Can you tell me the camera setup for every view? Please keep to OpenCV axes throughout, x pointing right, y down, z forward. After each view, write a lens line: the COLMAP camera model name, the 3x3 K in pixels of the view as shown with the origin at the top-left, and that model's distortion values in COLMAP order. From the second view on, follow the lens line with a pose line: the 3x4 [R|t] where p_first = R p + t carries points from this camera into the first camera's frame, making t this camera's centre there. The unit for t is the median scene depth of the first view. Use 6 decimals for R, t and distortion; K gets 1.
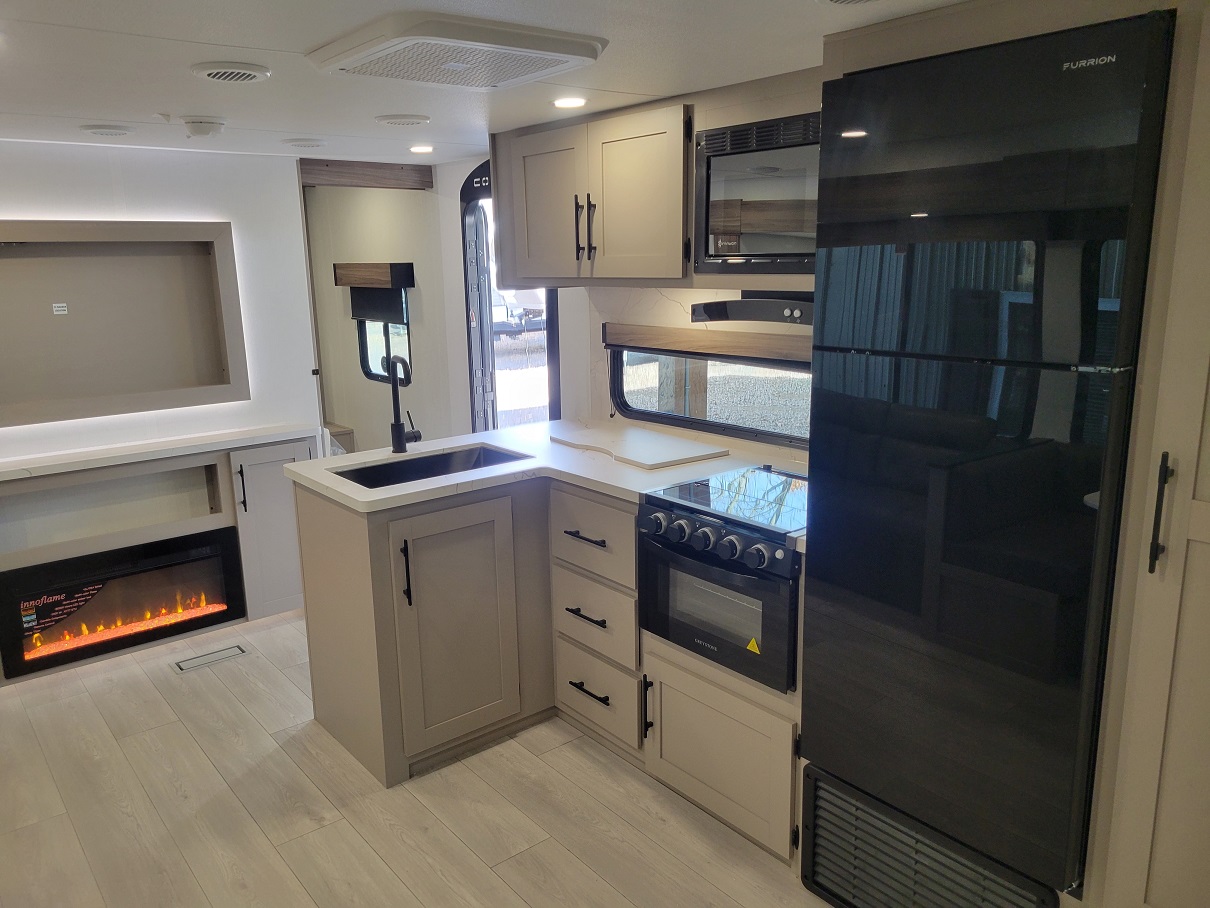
lens RADIAL K [[907.0, 0, 600.3], [0, 907.0, 449.2], [0, 0, 1]] dist [0.056968, -0.045174]
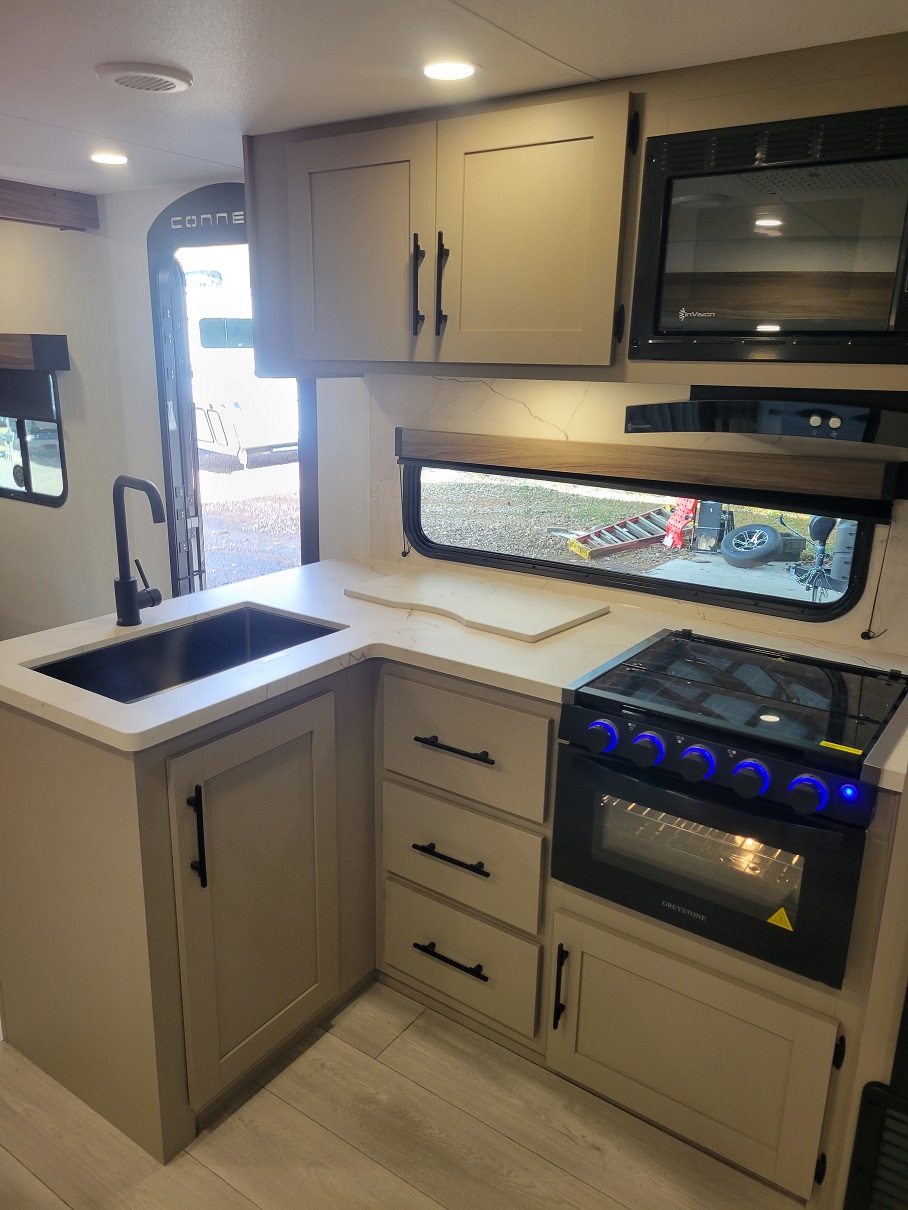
lens RADIAL K [[907.0, 0, 453.9], [0, 907.0, 608.7], [0, 0, 1]] dist [0.056968, -0.045174]
pose [[0.960863, -0.037904, 0.274417, -0.192890], [0.020422, 0.997592, 0.066285, -0.050674], [-0.276269, -0.058086, 0.959324, 0.338137]]
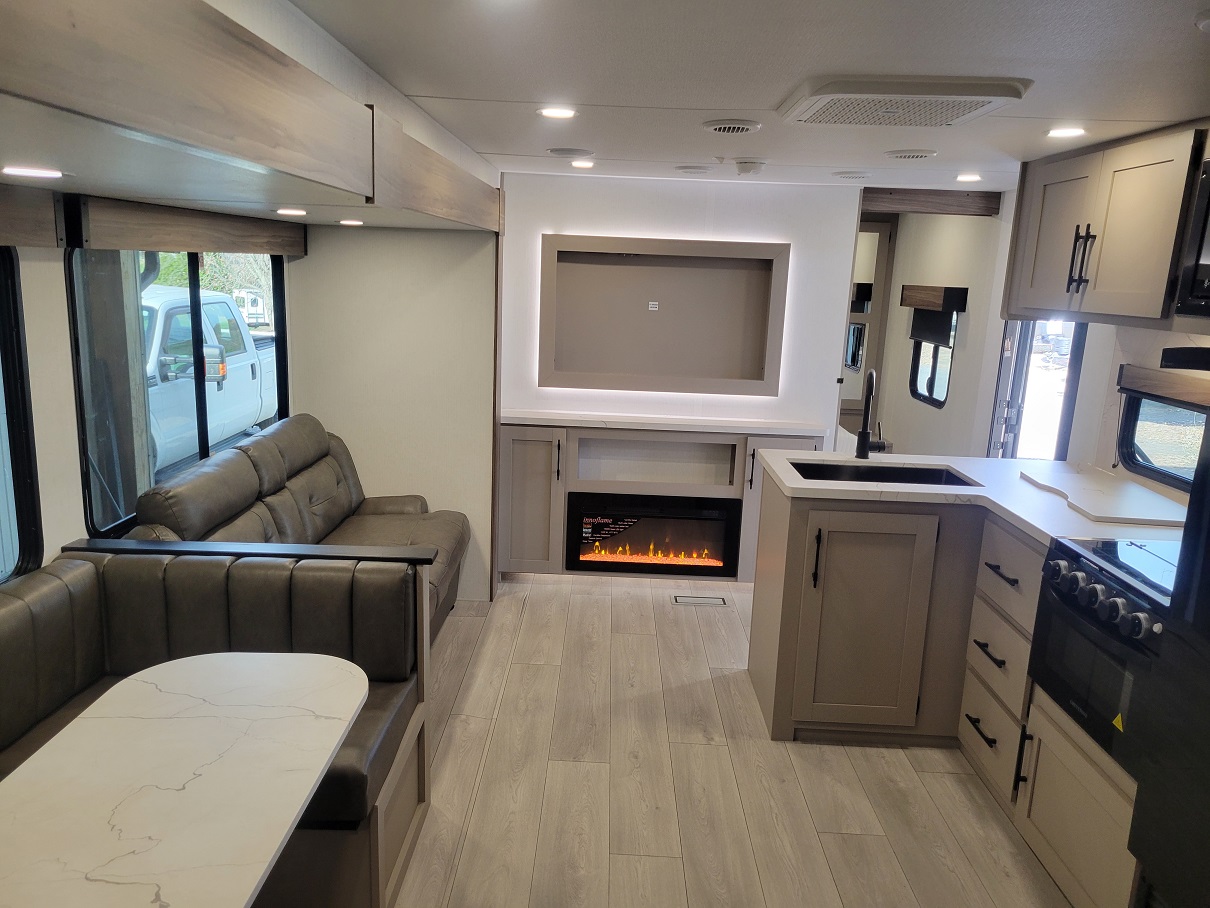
lens RADIAL K [[907.0, 0, 593.0], [0, 907.0, 459.5], [0, 0, 1]] dist [0.056968, -0.045174]
pose [[0.762344, 0.184545, -0.620303, 0.230282], [-0.191666, 0.979864, 0.055962, 0.006071], [0.618140, 0.076228, 0.782363, -0.054238]]
